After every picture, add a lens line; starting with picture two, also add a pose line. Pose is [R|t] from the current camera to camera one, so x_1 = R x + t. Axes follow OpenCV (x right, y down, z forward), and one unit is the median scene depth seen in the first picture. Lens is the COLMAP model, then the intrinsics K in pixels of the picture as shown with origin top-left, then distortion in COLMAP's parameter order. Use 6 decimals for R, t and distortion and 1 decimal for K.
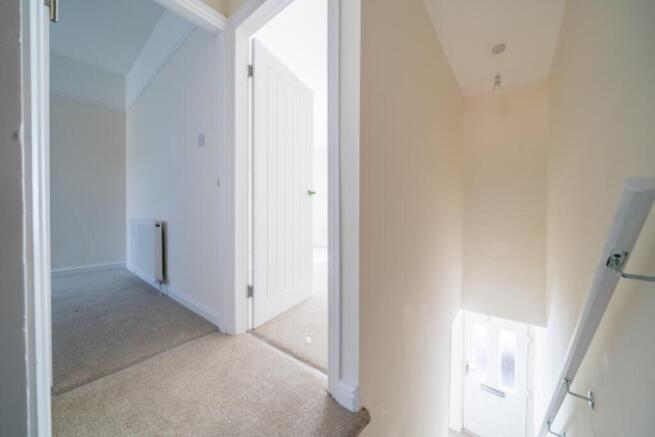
lens RADIAL K [[227.6, 0, 325.3], [0, 227.6, 216.0], [0, 0, 1]] dist [-0.001773, -0.000209]
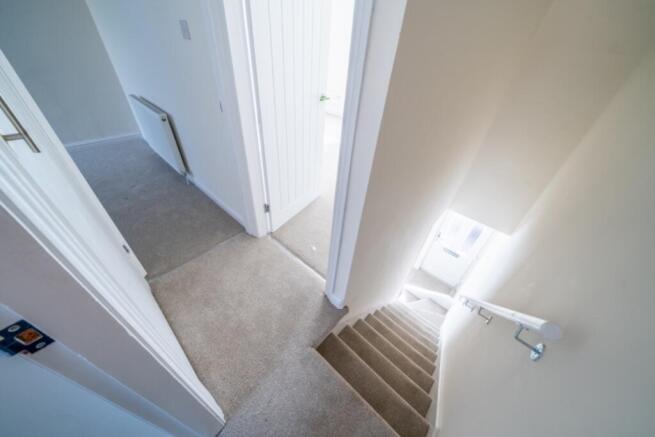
lens RADIAL K [[227.6, 0, 326.5], [0, 227.6, 209.1], [0, 0, 1]] dist [-0.001773, -0.000209]
pose [[0.995995, 0.088569, -0.012219, -0.006578], [-0.063664, 0.798507, 0.598610, -0.448767], [0.062775, -0.595435, 0.800947, 0.073757]]
